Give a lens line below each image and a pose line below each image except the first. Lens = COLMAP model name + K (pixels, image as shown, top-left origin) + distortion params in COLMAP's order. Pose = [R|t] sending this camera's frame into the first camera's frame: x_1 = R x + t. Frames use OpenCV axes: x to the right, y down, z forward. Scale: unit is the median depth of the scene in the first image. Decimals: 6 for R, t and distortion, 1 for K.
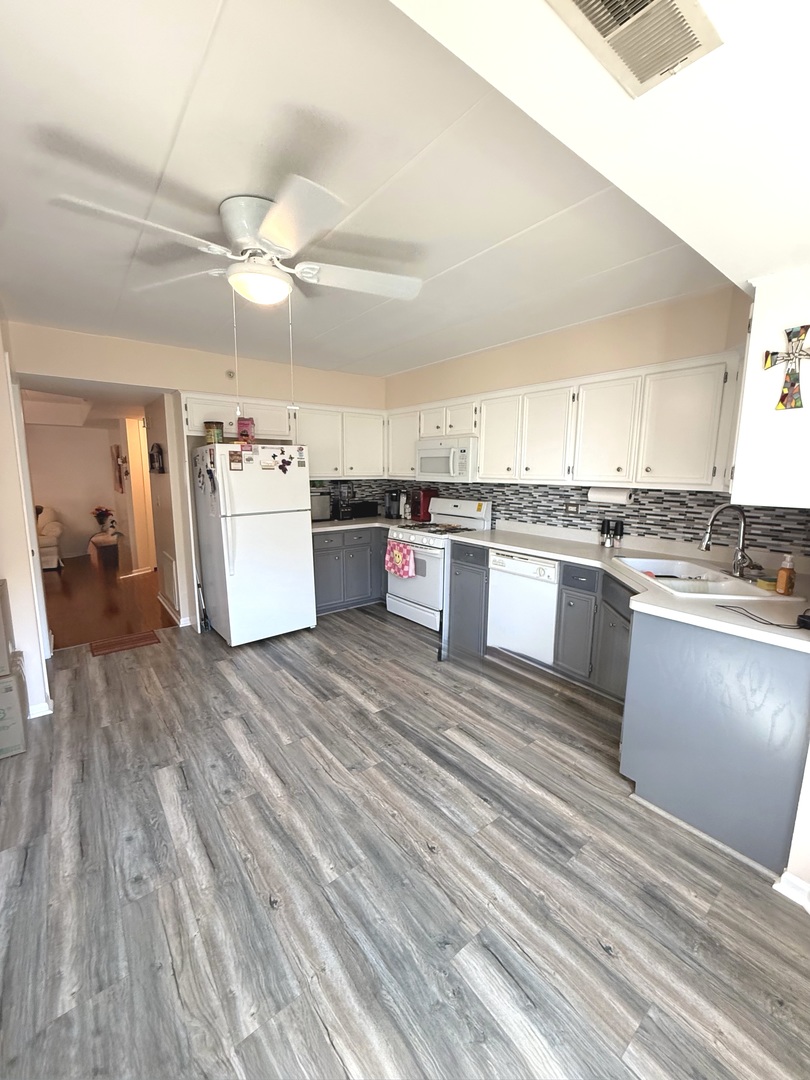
lens RADIAL K [[431.2, 0, 406.1], [0, 431.2, 536.2], [0, 0, 1]] dist [0.000348, 0.000657]
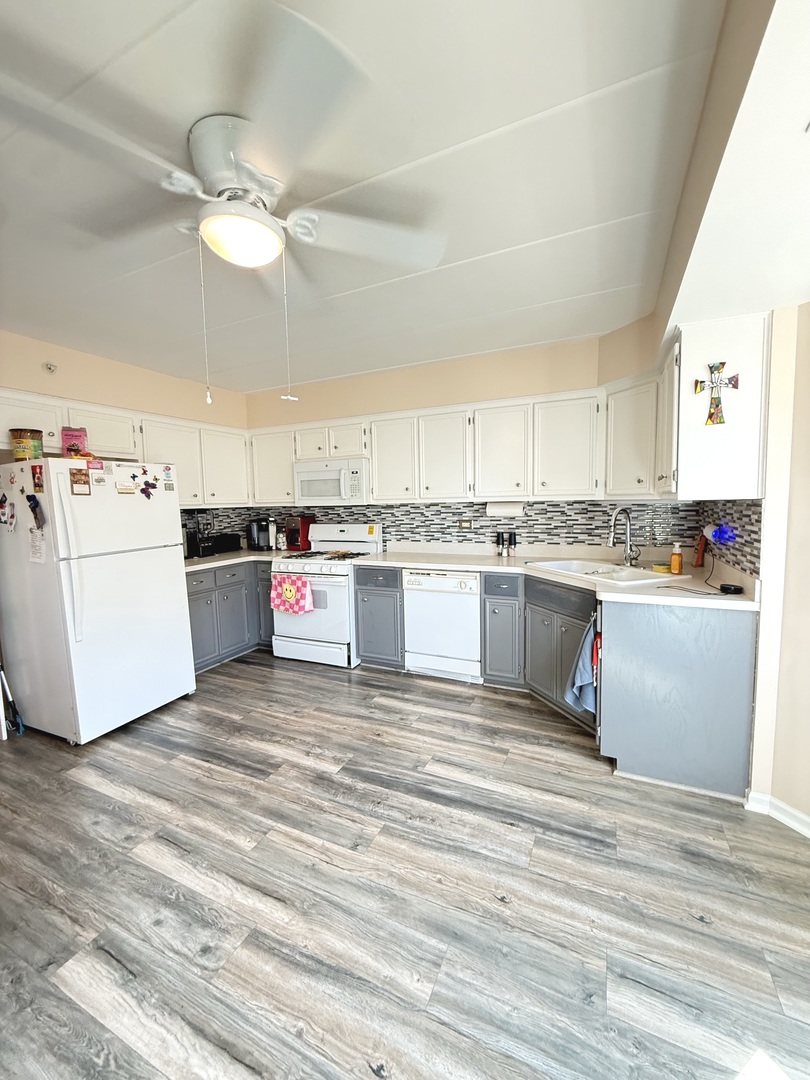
lens RADIAL K [[431.2, 0, 406.1], [0, 431.2, 536.2], [0, 0, 1]] dist [0.000348, 0.000657]
pose [[0.894678, -0.062489, 0.442318, -0.291908], [0.096540, 0.993816, -0.054869, 0.011756], [-0.436154, 0.091791, 0.895178, 0.146809]]
